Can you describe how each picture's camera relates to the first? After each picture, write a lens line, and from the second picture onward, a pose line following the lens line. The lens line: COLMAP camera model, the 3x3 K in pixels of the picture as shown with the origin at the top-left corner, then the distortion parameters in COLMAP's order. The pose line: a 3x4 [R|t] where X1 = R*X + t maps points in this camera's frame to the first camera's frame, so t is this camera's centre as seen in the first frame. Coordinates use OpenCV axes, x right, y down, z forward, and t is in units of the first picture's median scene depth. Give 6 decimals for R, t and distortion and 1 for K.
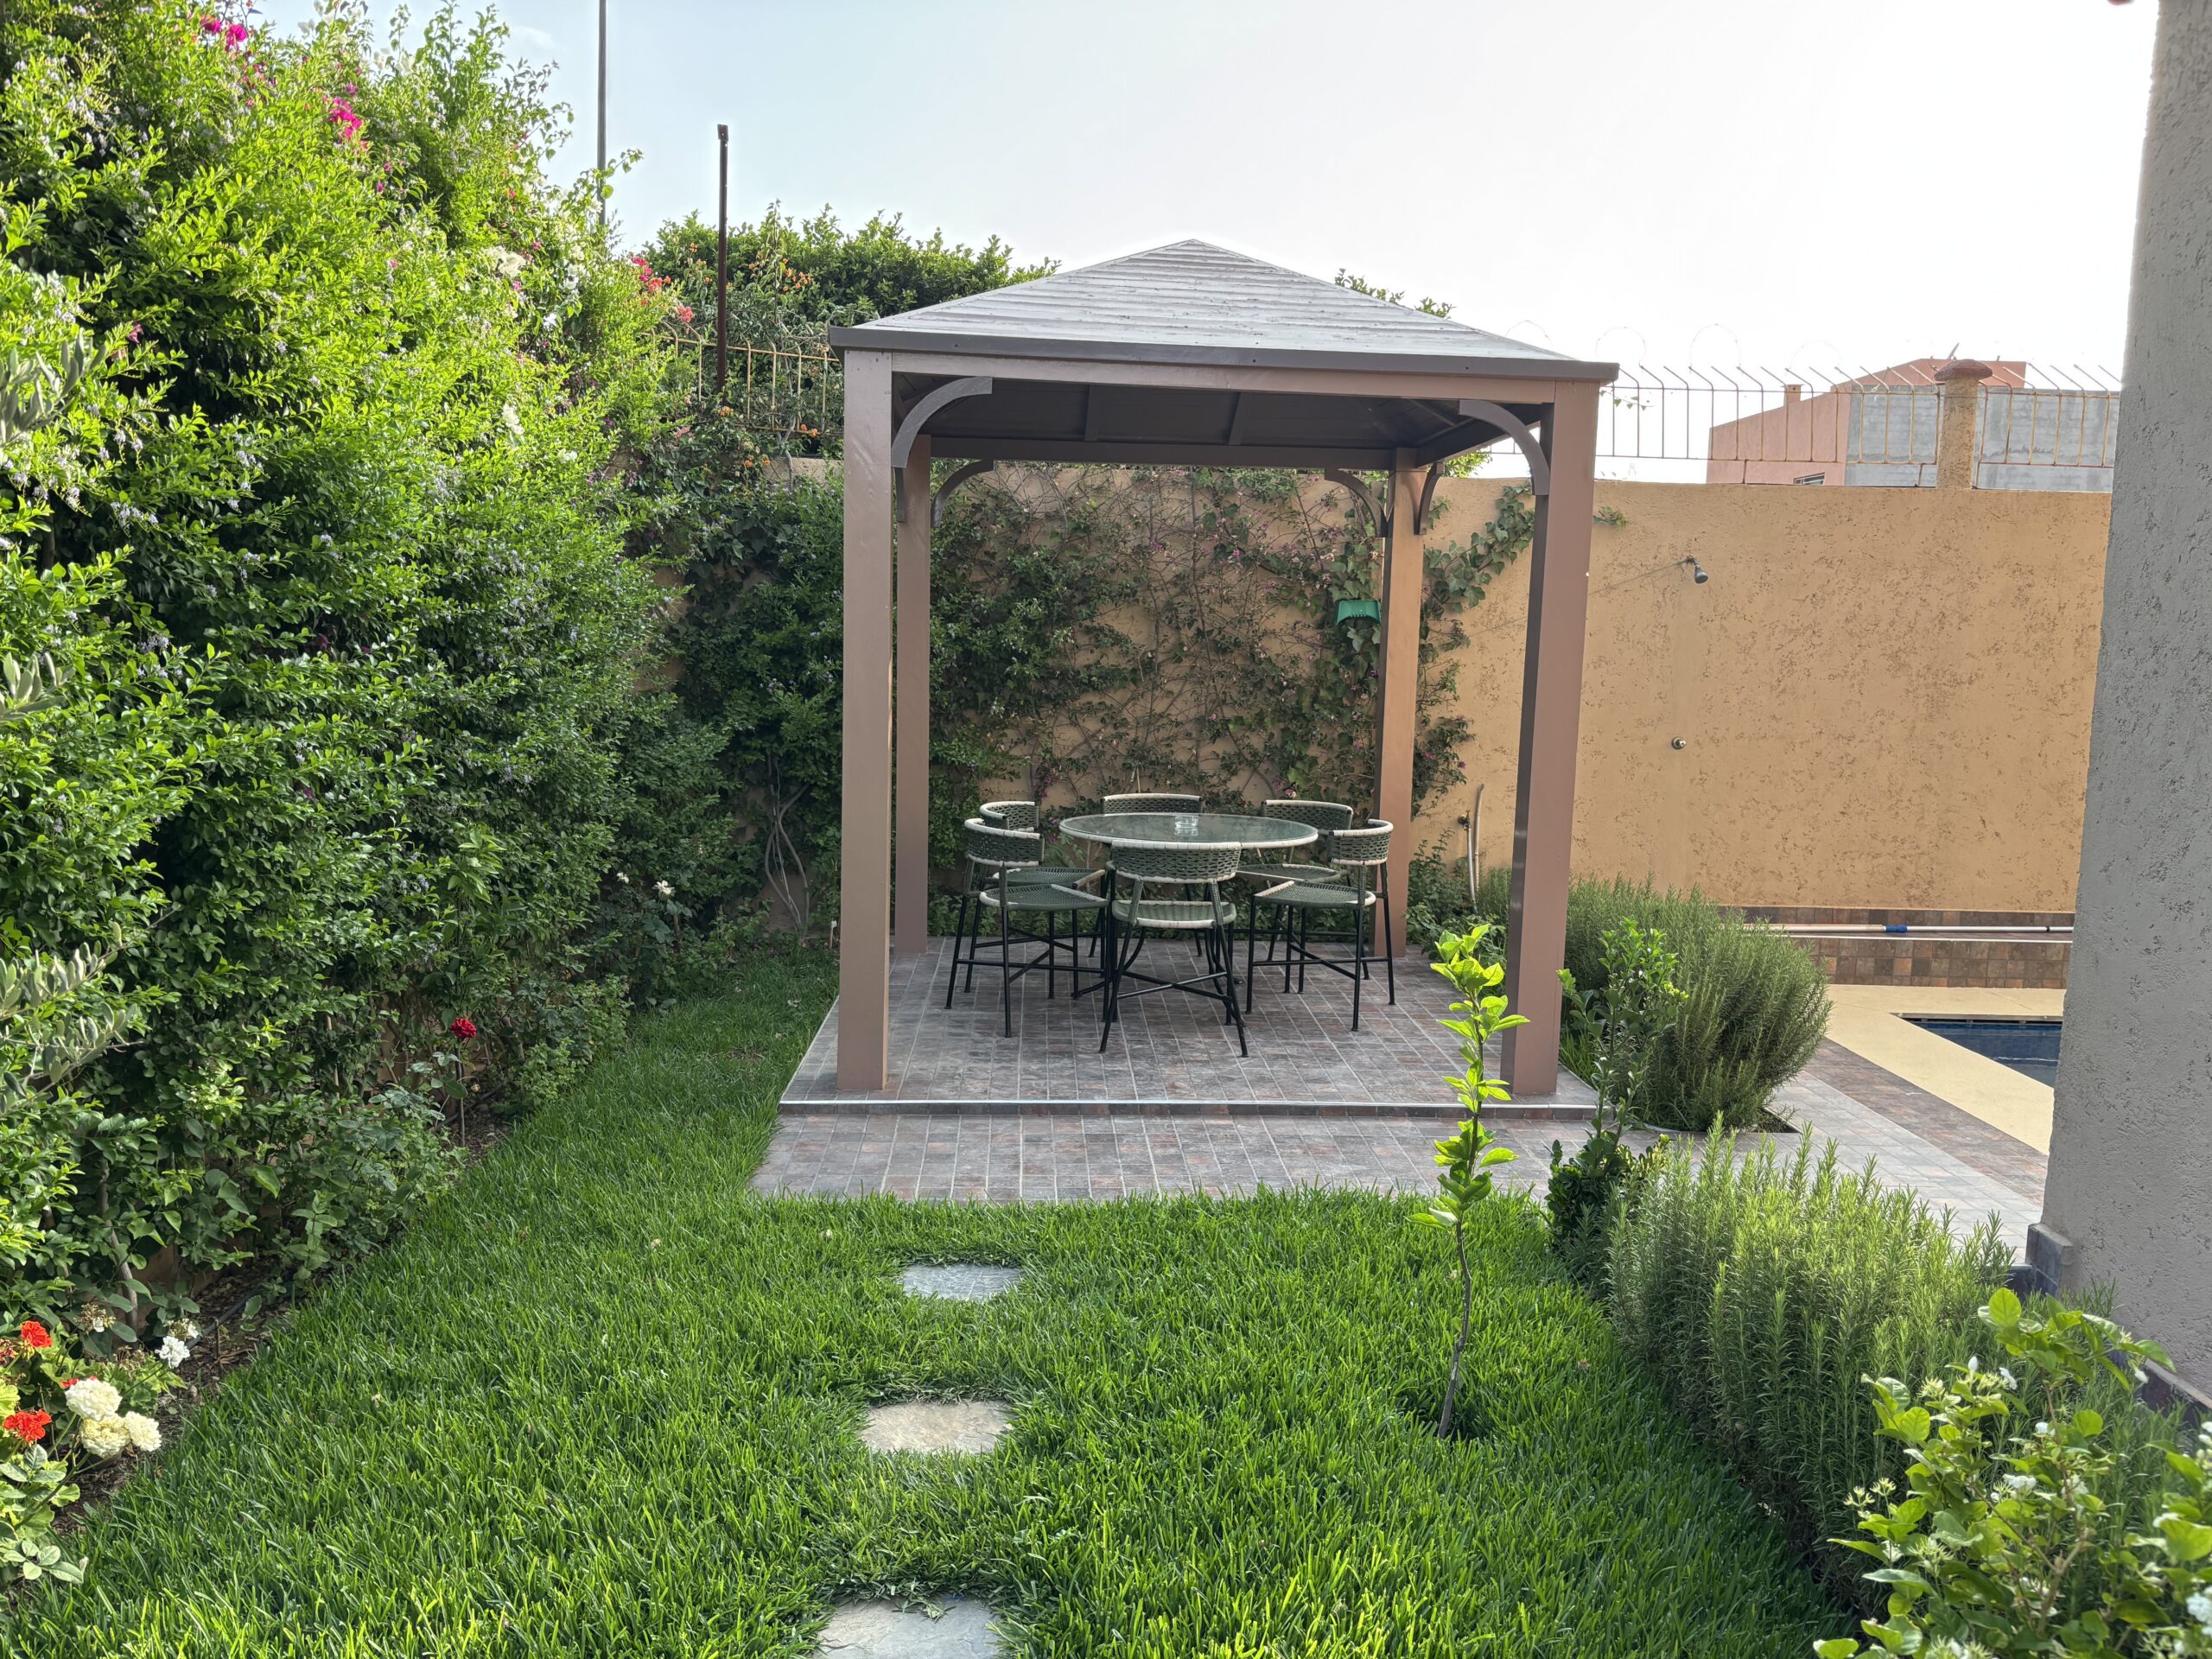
lens RADIAL K [[1654.0, 0, 1102.3], [0, 1654.0, 835.2], [0, 0, 1]] dist [0.046596, -0.084021]
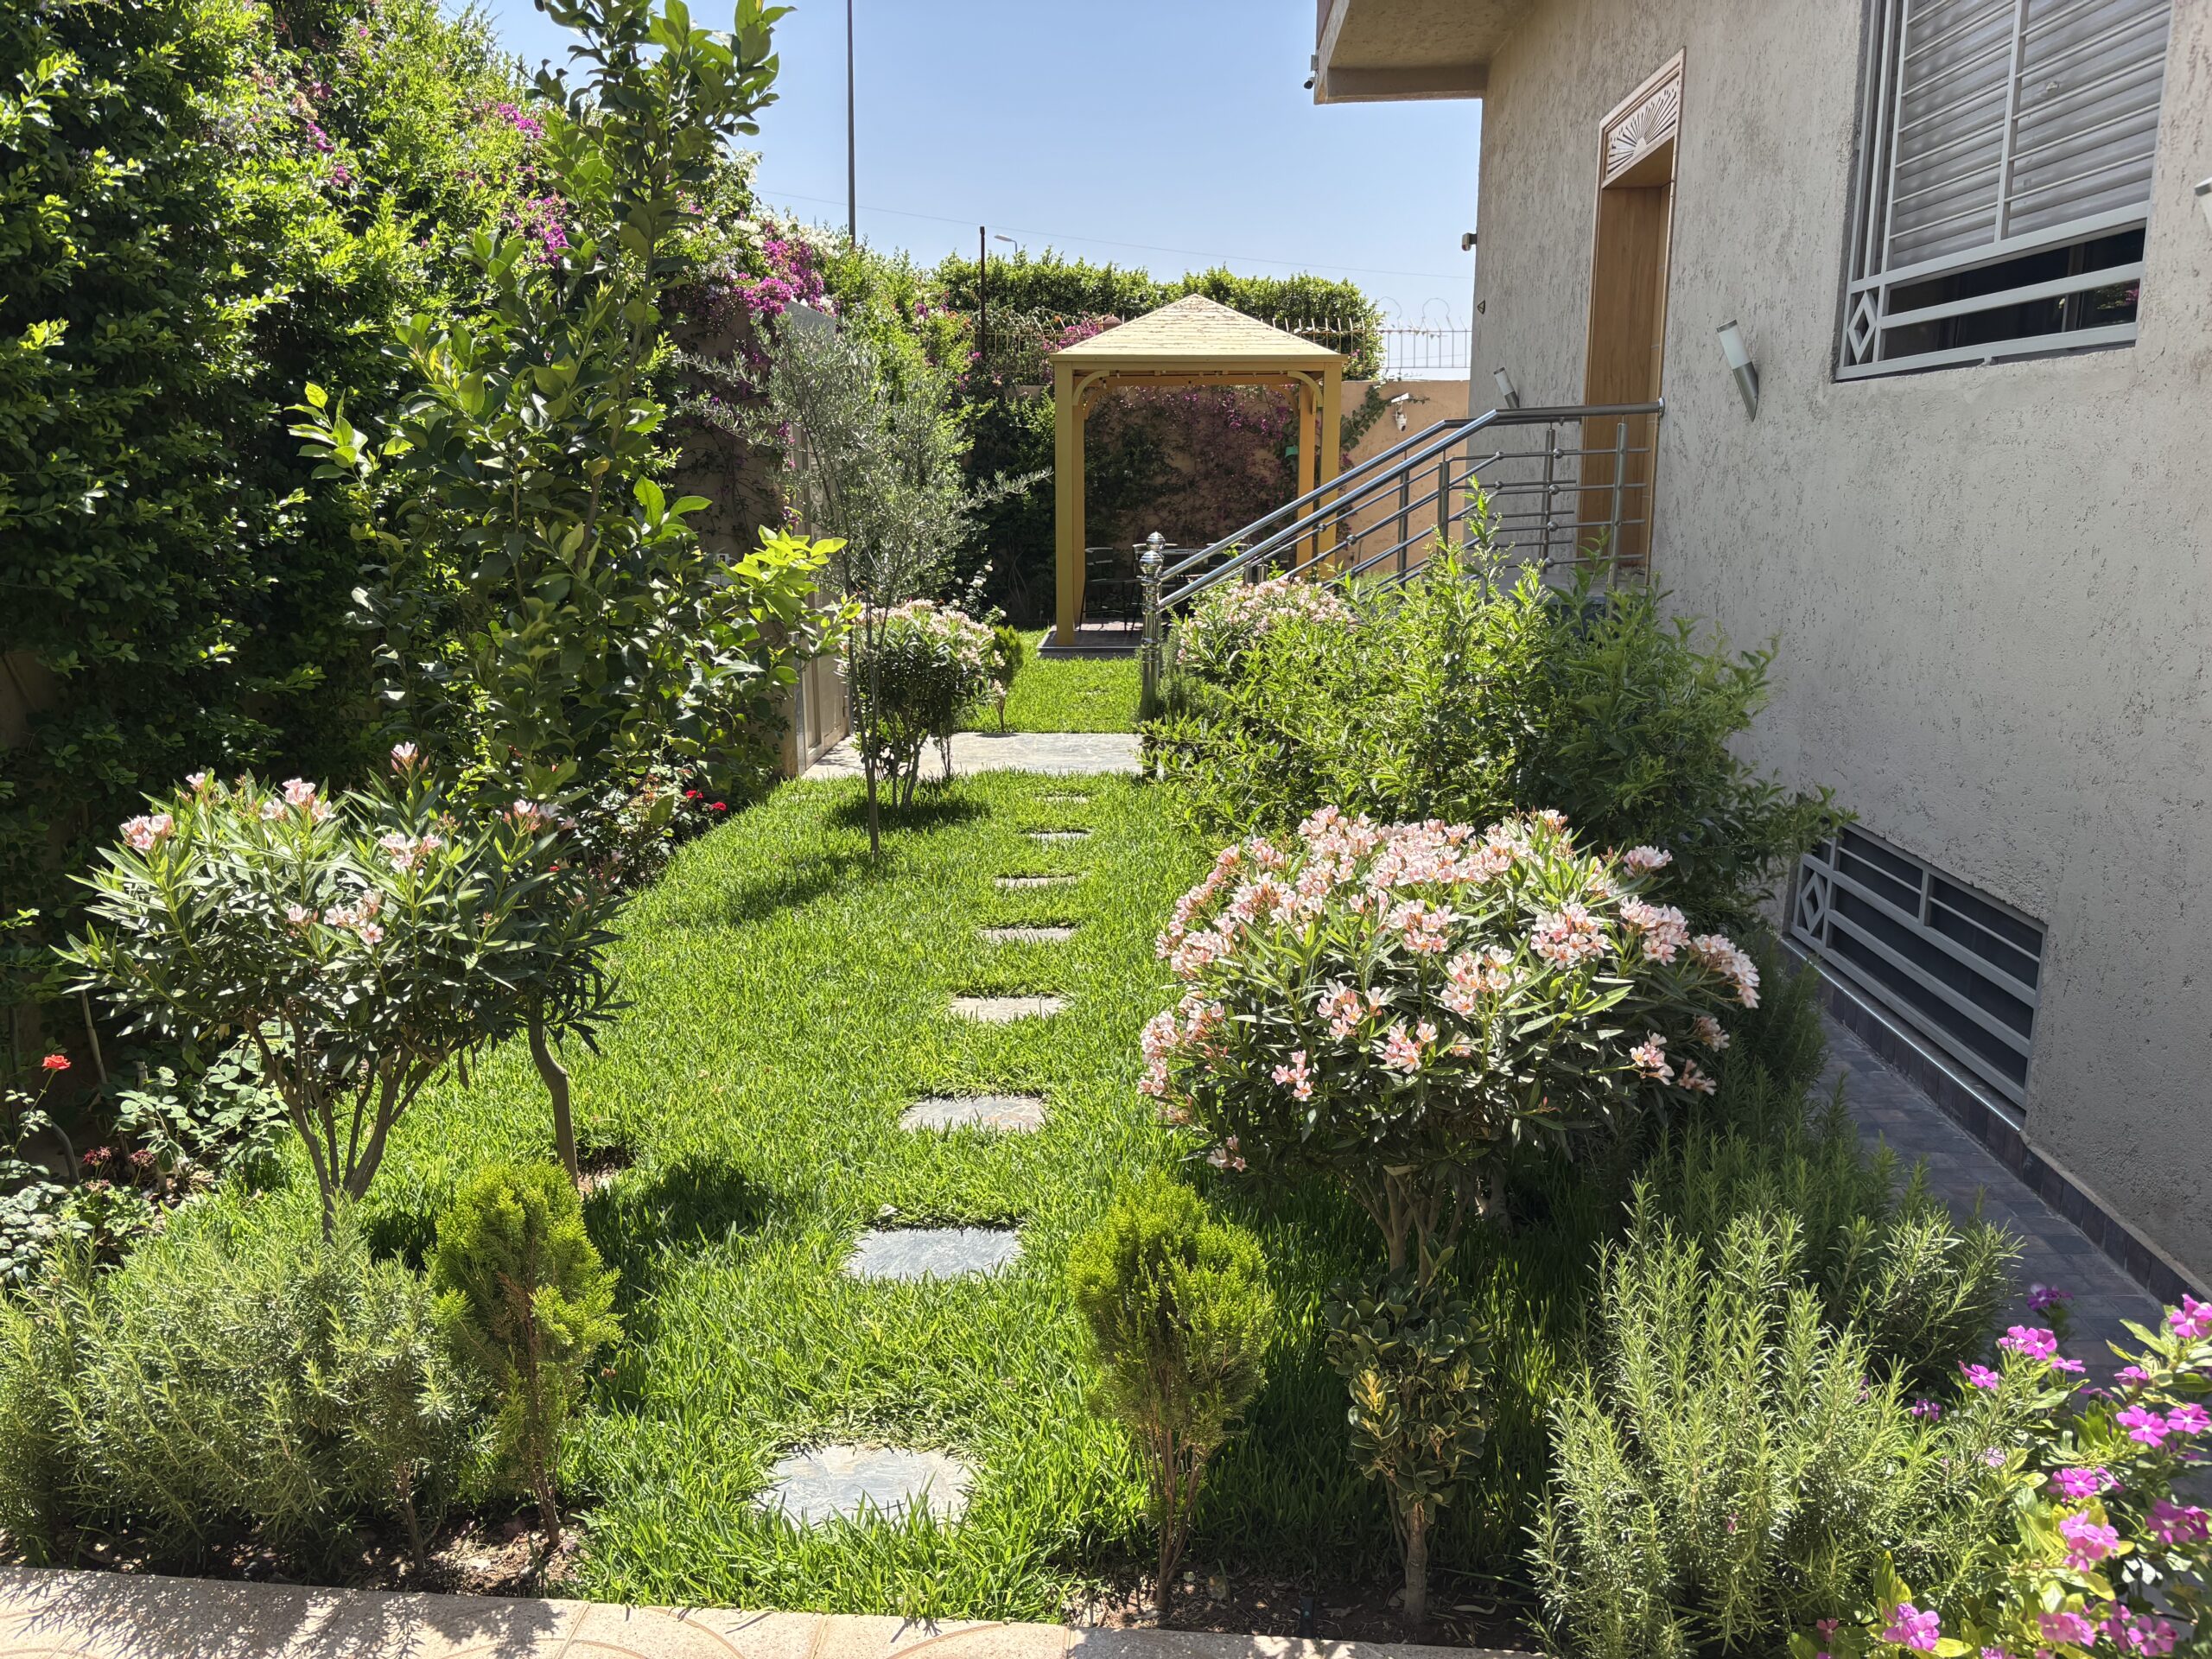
lens RADIAL K [[1654.0, 0, 1102.3], [0, 1654.0, 835.2], [0, 0, 1]] dist [0.046596, -0.084021]
pose [[0.995575, -0.017778, -0.092272, 0.100489], [0.026393, 0.995316, 0.092999, 0.137851], [0.090186, -0.095022, 0.991381, -1.081544]]
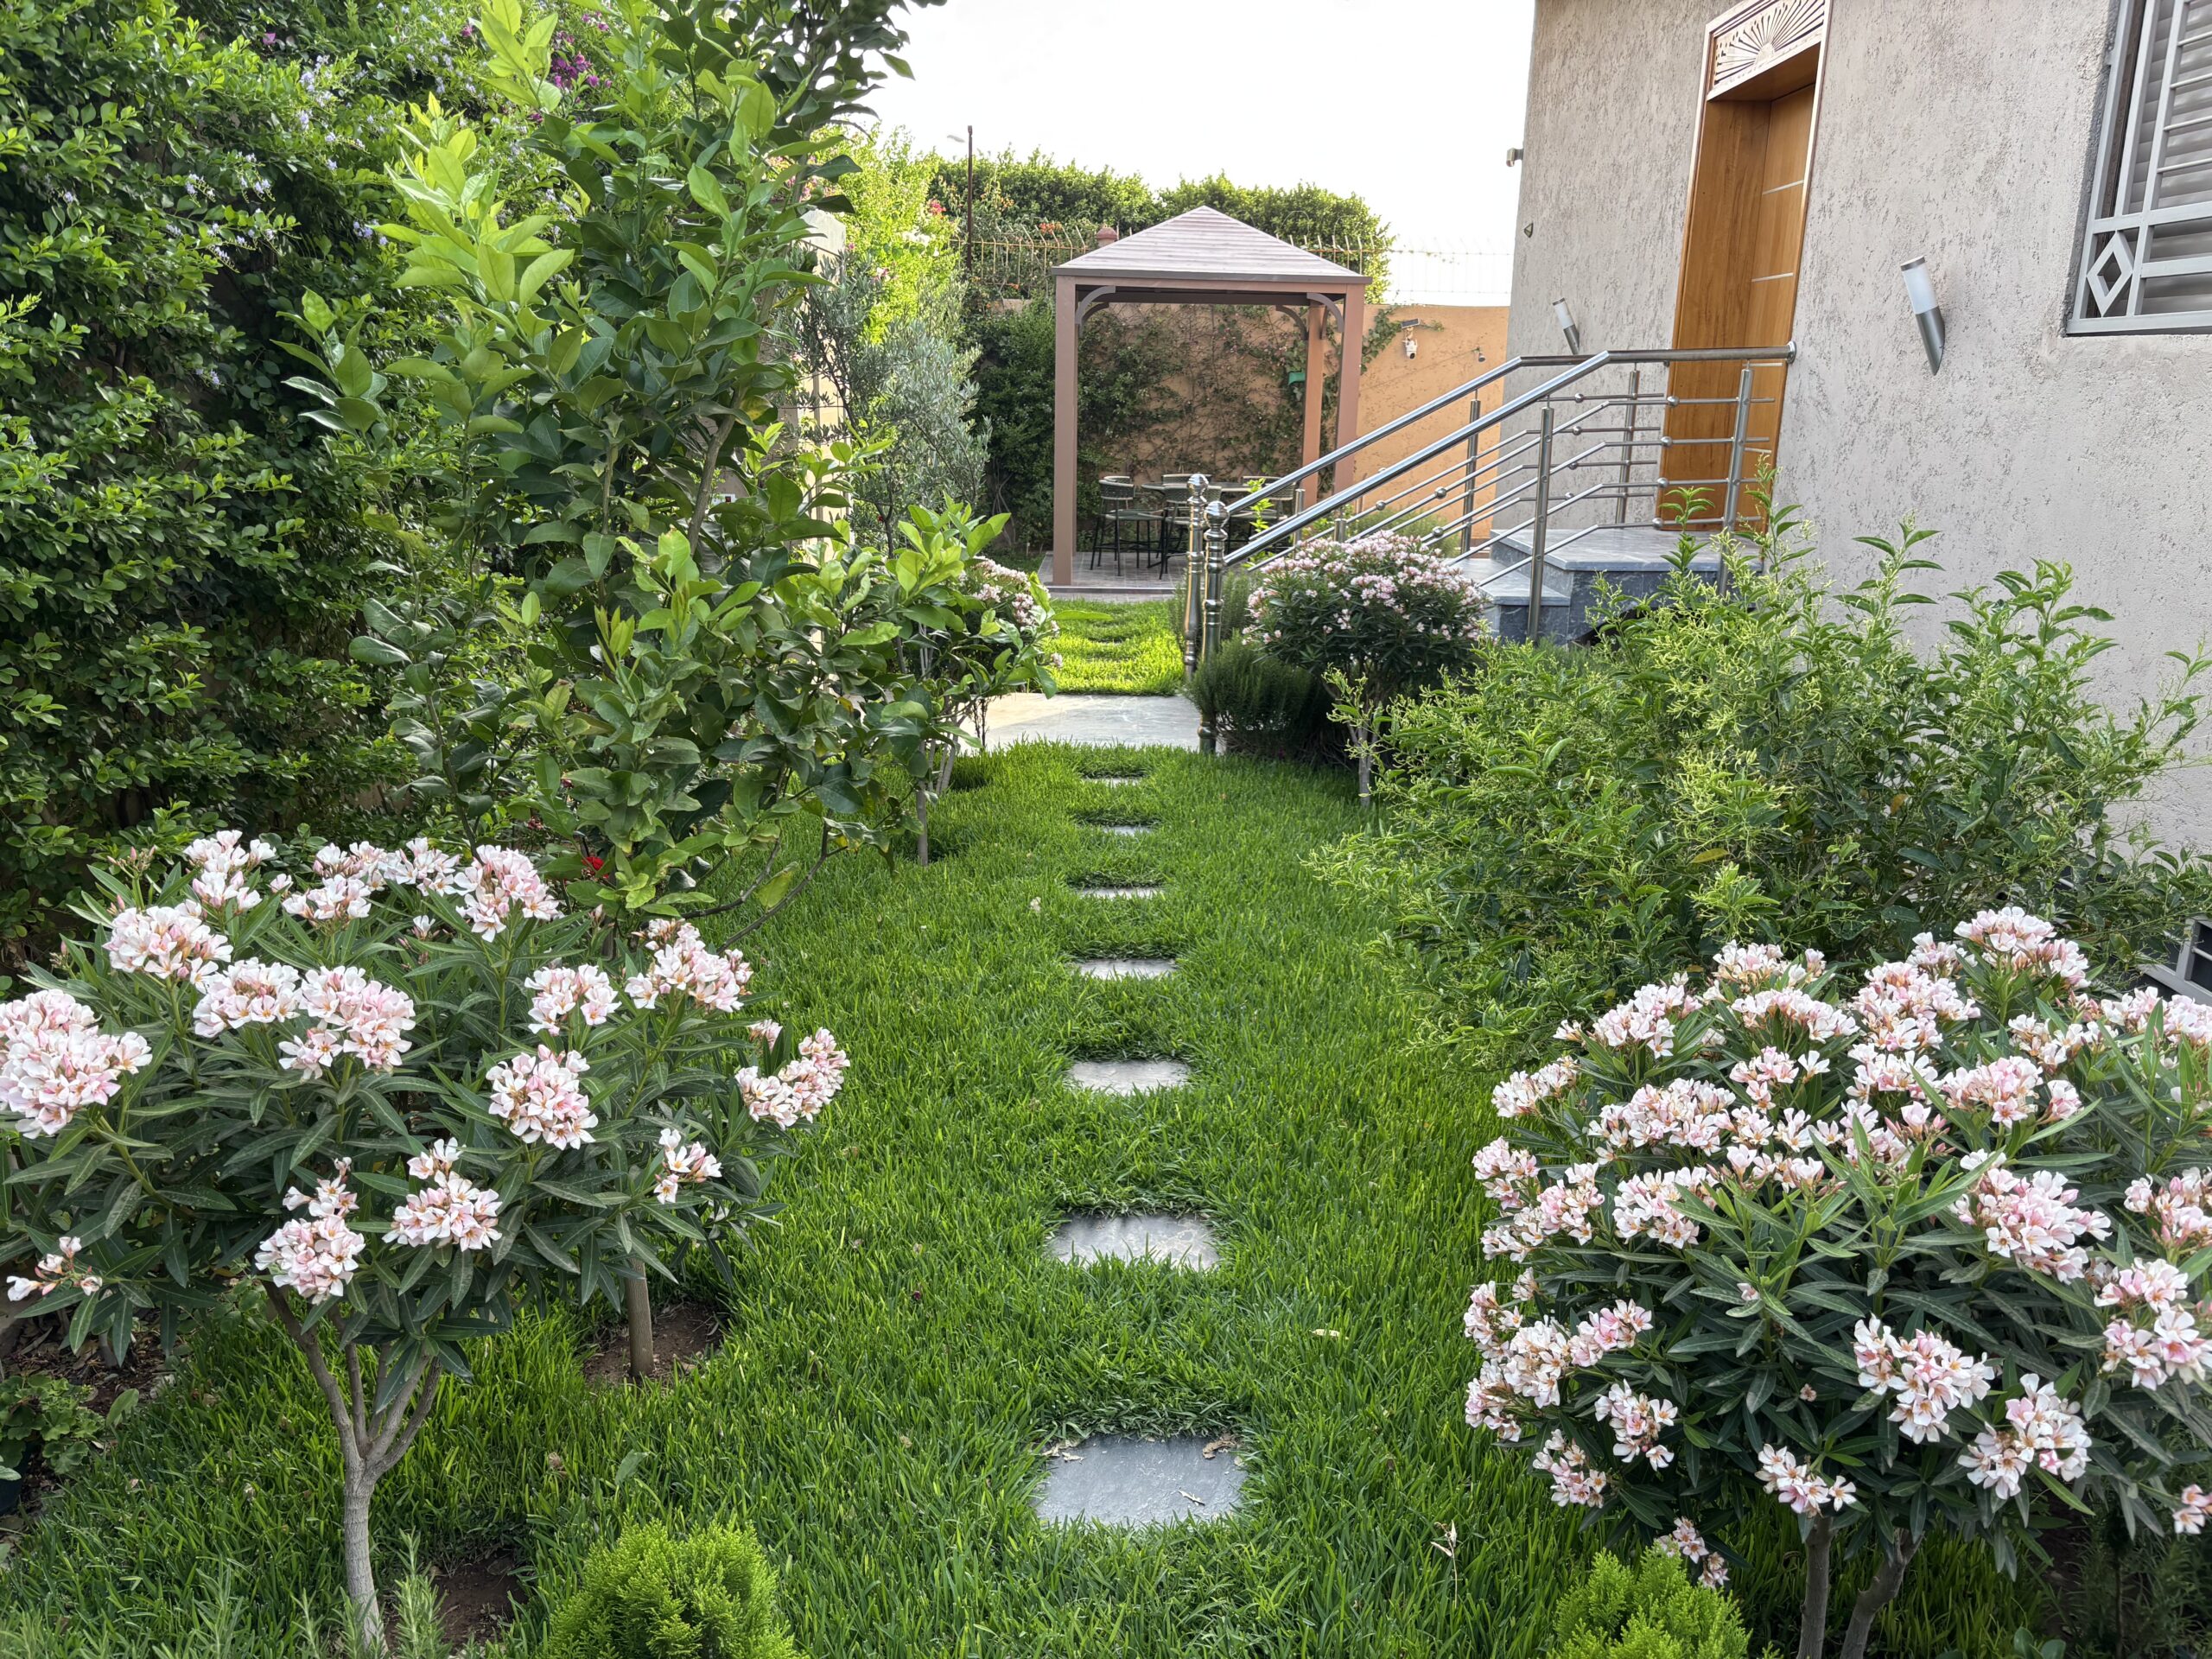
lens RADIAL K [[1654.0, 0, 1102.3], [0, 1654.0, 835.2], [0, 0, 1]] dist [0.046596, -0.084021]
pose [[0.998944, 0.005345, -0.045641, 0.019177], [0.001211, 0.989807, 0.142408, 0.112341], [0.045937, -0.142313, 0.988755, -0.969655]]
